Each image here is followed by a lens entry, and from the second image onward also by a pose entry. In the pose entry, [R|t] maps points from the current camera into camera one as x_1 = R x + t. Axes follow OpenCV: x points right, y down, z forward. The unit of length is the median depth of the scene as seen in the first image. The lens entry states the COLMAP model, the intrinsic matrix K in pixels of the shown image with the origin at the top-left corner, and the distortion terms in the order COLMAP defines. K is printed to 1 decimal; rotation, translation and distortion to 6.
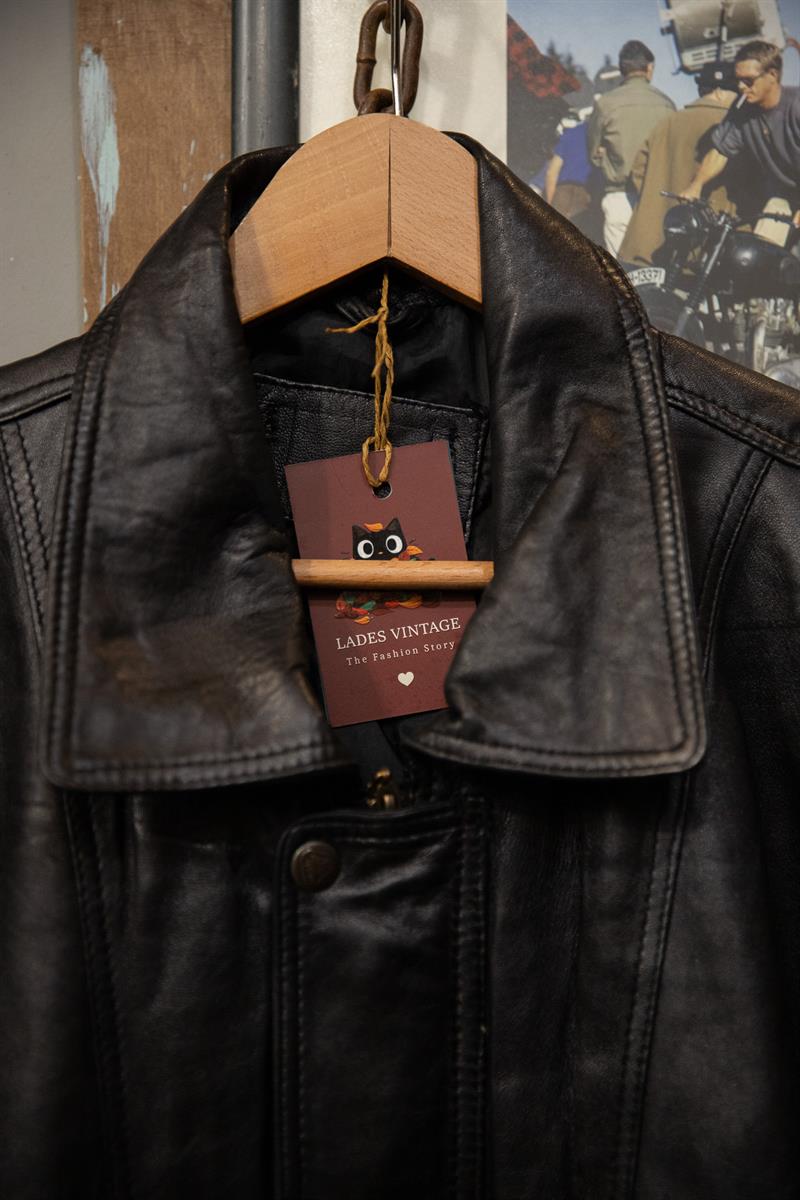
lens RADIAL K [[2089.5, 0, 400.0], [0, 2089.5, 600.0], [0, 0, 1]] dist [0.064213, 0.064666]
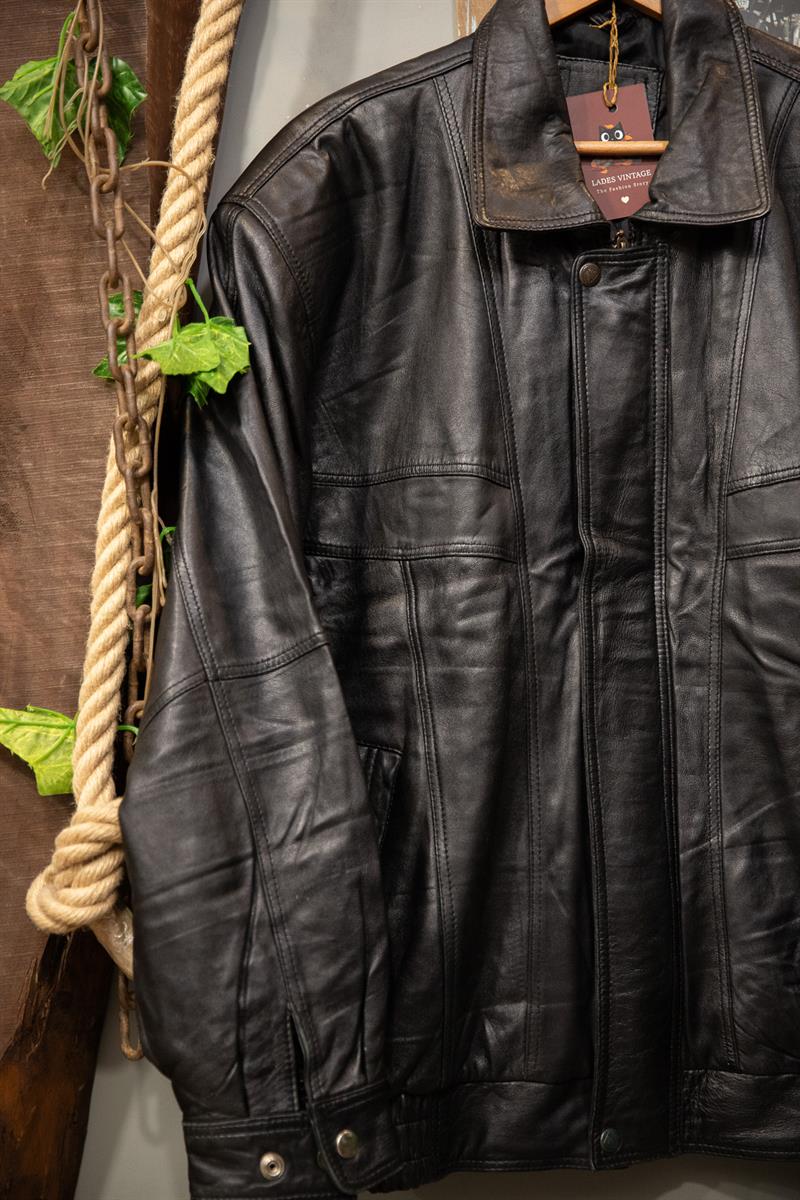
lens RADIAL K [[2031.8, 0, 400.0], [0, 2031.8, 600.0], [0, 0, 1]] dist [0.108992, 0.104776]
pose [[0.999507, -0.016518, -0.026711, -0.184497], [0.017760, 0.998739, 0.046964, 0.357066], [0.025902, -0.047415, 0.998539, -1.129274]]
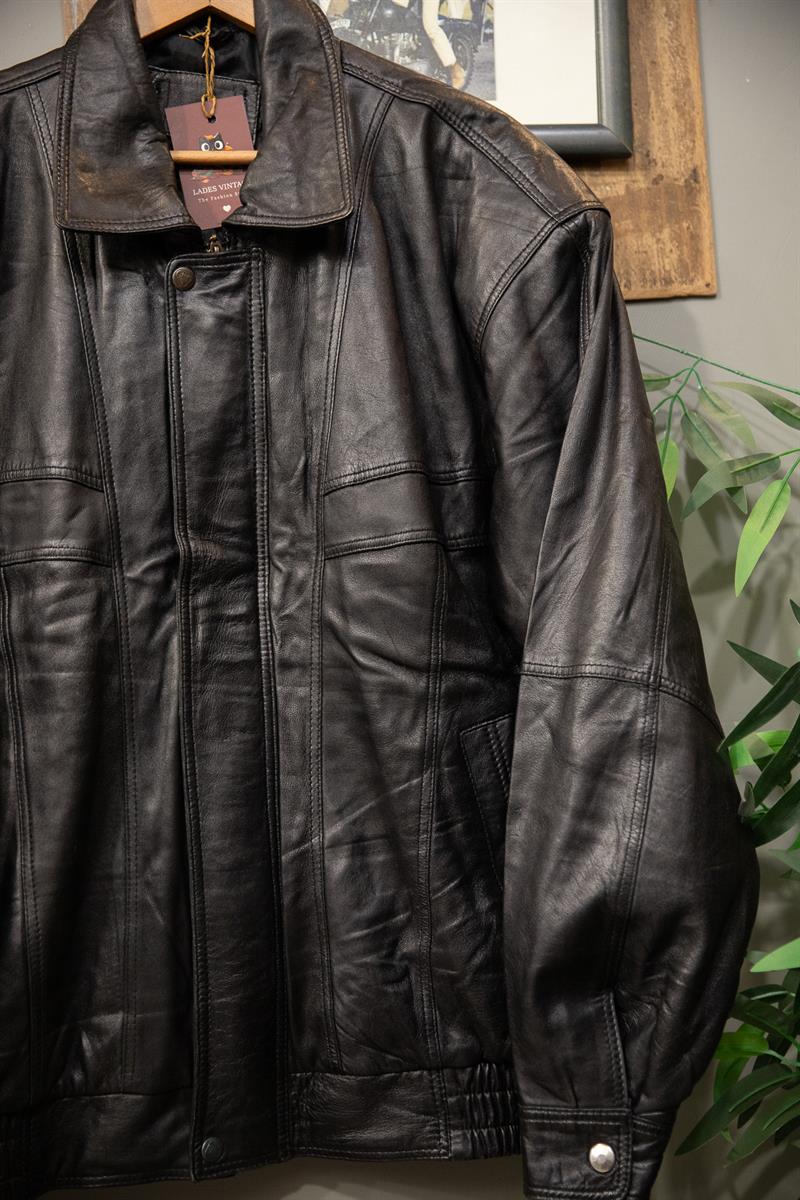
lens RADIAL K [[1711.7, 0, 400.0], [0, 1711.7, 600.0], [0, 0, 1]] dist [0.046110, 0.106351]
pose [[0.998874, -0.040023, 0.025464, 0.124425], [0.039536, 0.999031, 0.019346, 0.430281], [-0.026214, -0.018317, 0.999489, -0.794086]]
